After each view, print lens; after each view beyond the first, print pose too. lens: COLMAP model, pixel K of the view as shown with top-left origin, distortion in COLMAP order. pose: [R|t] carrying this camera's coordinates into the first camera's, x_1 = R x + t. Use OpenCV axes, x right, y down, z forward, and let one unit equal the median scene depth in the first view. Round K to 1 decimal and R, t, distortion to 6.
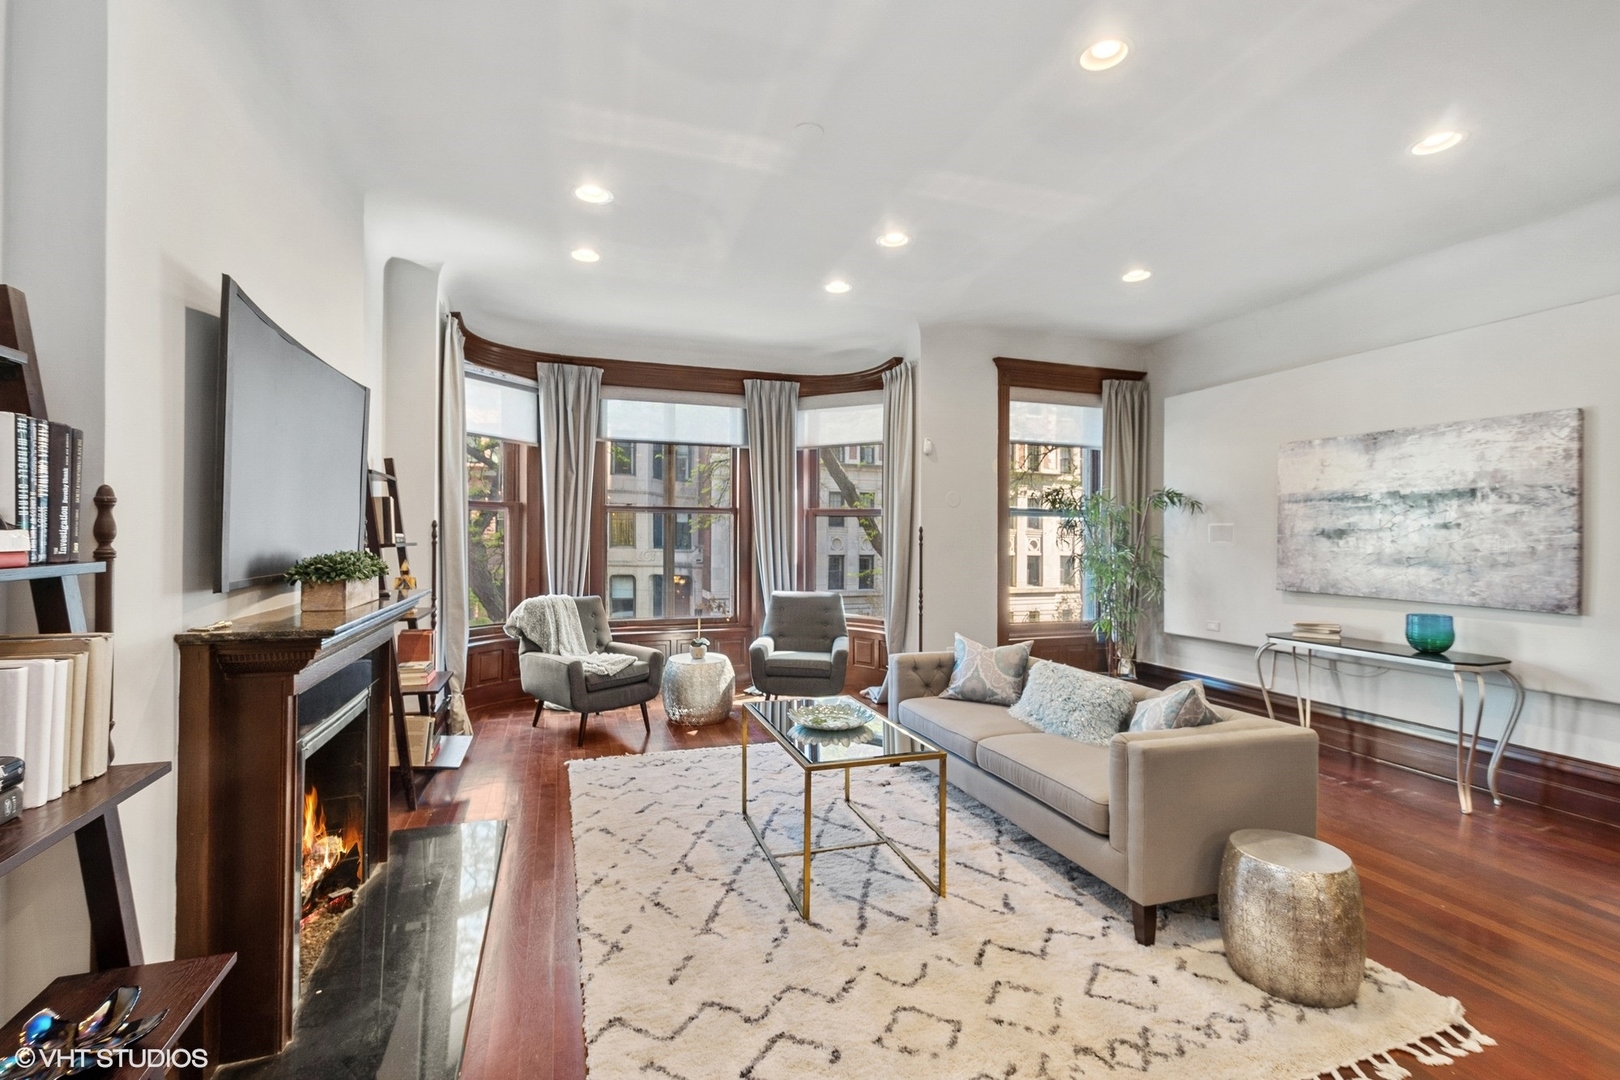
lens RADIAL K [[706.5, 0, 805.0], [0, 706.5, 529.3], [0, 0, 1]] dist [0.009957, -0.003162]
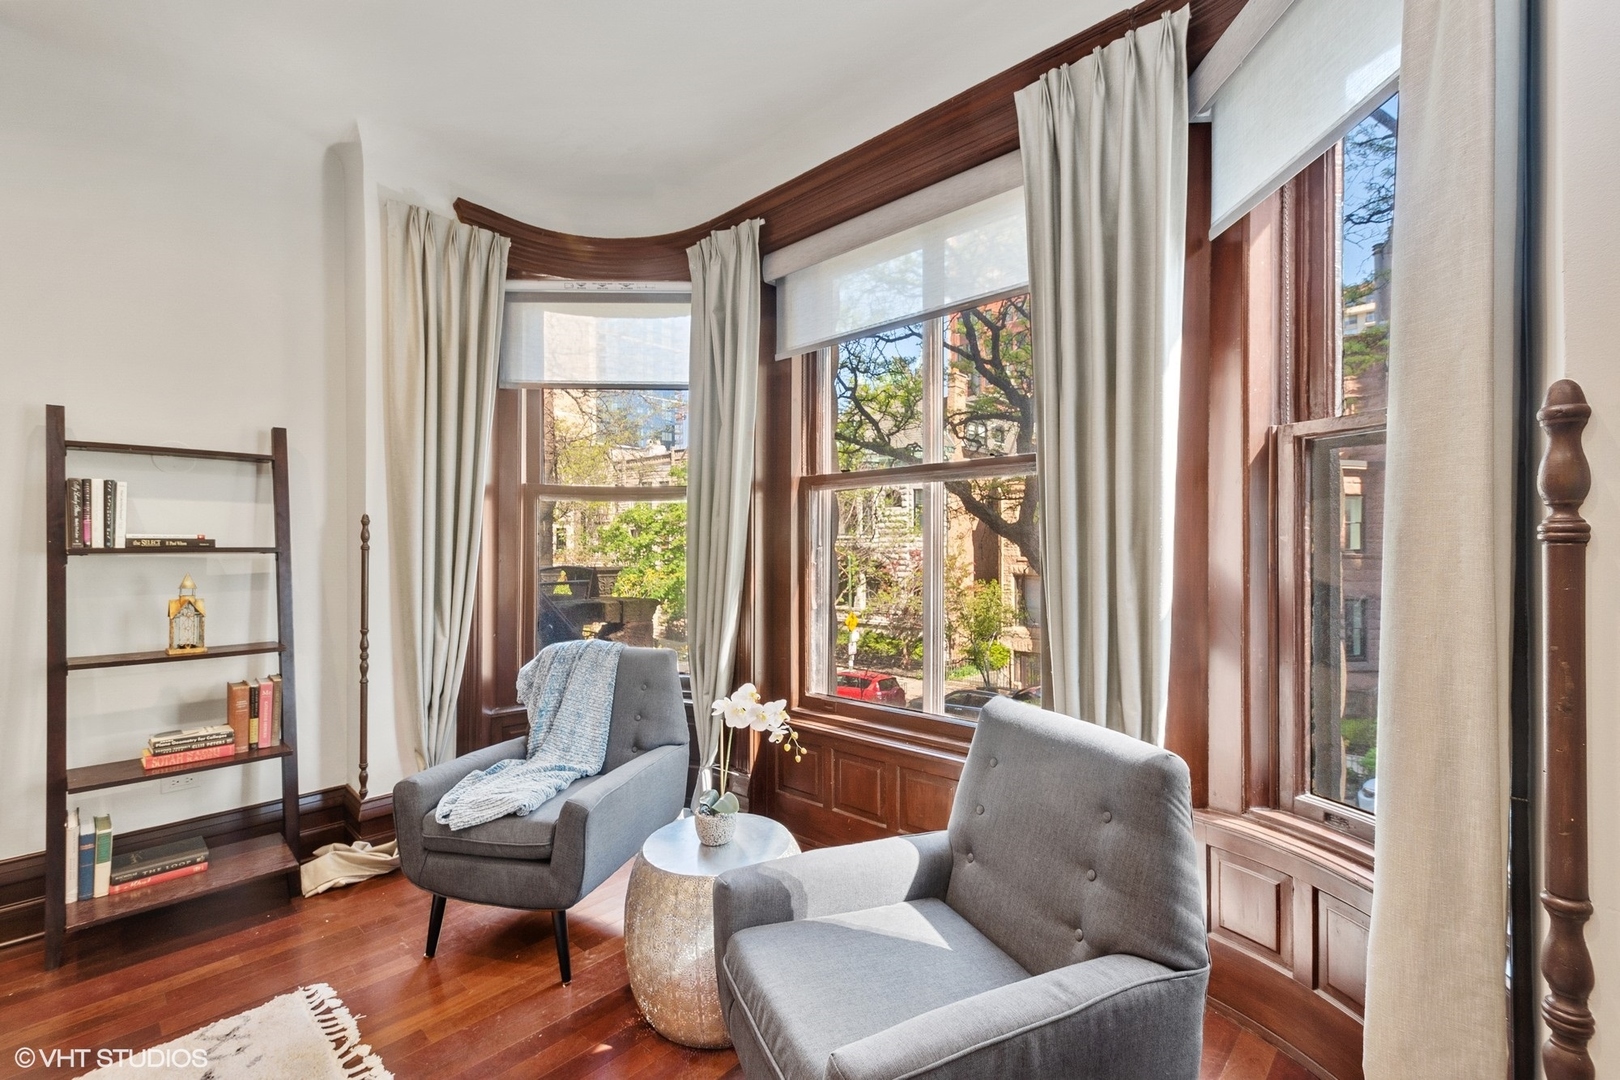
lens RADIAL K [[706.5, 0, 812.4], [0, 706.5, 540.2], [0, 0, 1]] dist [0.009957, -0.003162]
pose [[0.458777, -0.003025, -0.888546, 0.261028], [0.019701, 0.999783, 0.006769, 0.016089], [0.888333, -0.020610, 0.458737, 1.026937]]
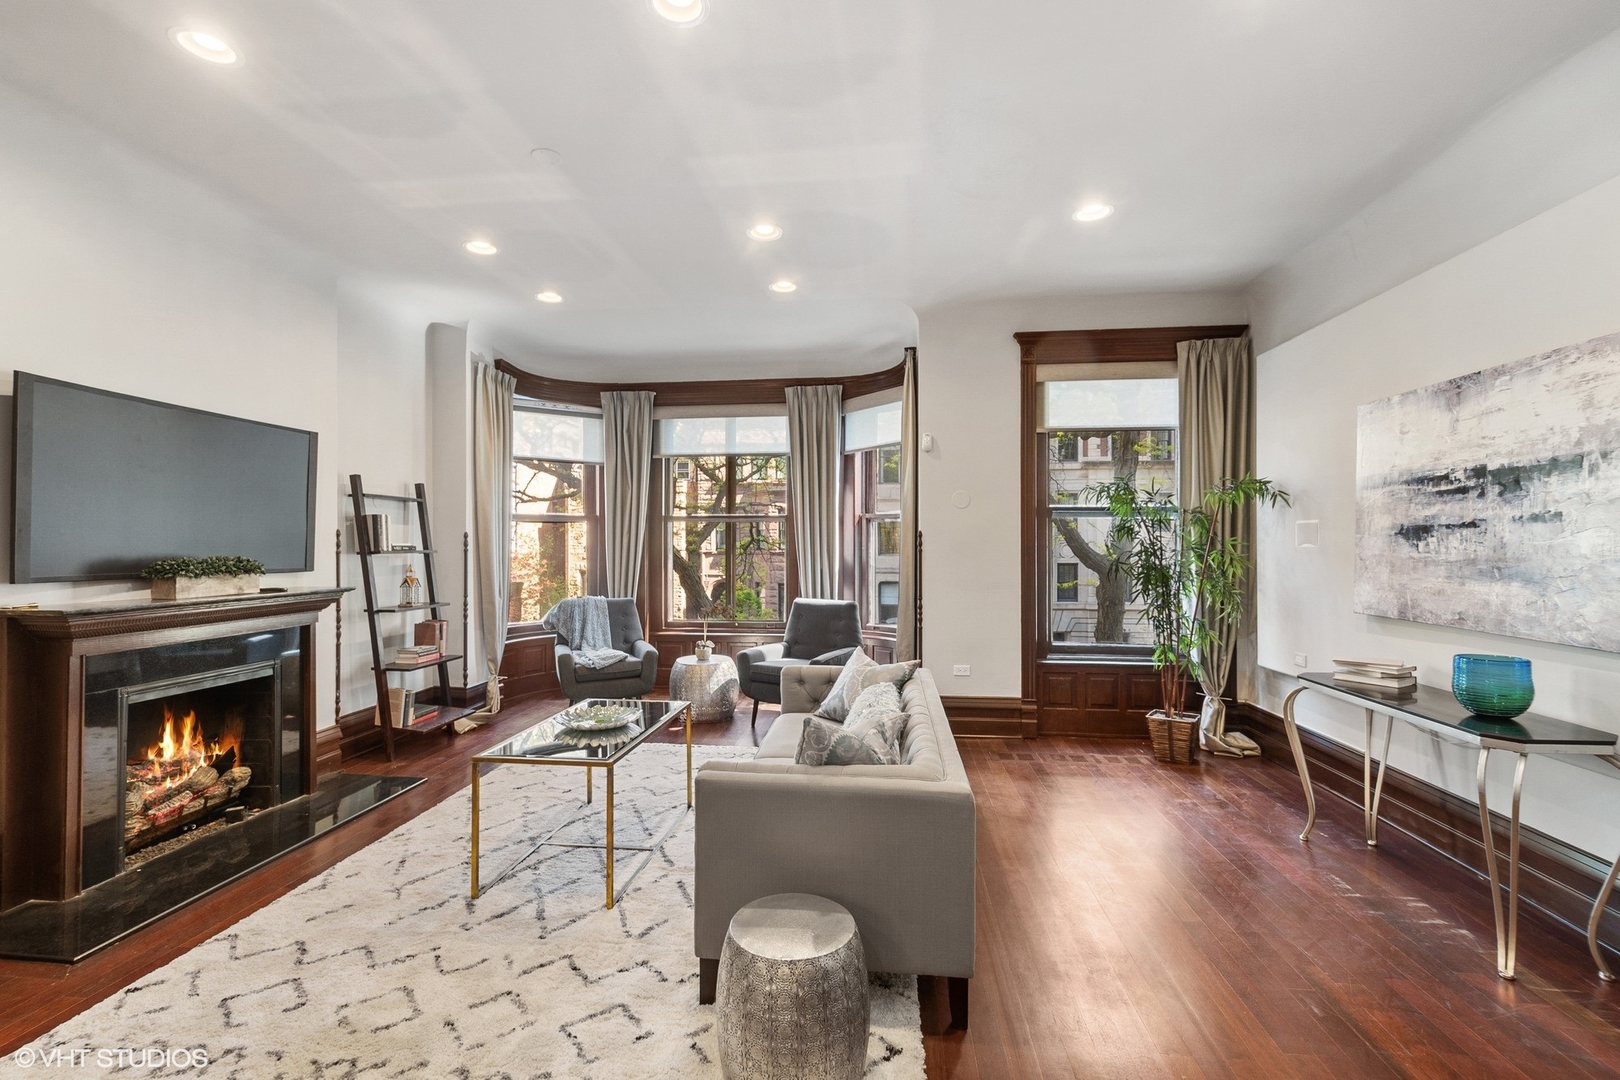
lens RADIAL K [[706.5, 0, 807.2], [0, 706.5, 540.7], [0, 0, 1]] dist [0.009957, -0.003162]
pose [[0.903161, -0.009641, -0.429193, 0.519232], [0.011817, 0.999927, 0.002405, 0.006033], [0.429139, -0.007244, 0.903210, 0.140051]]
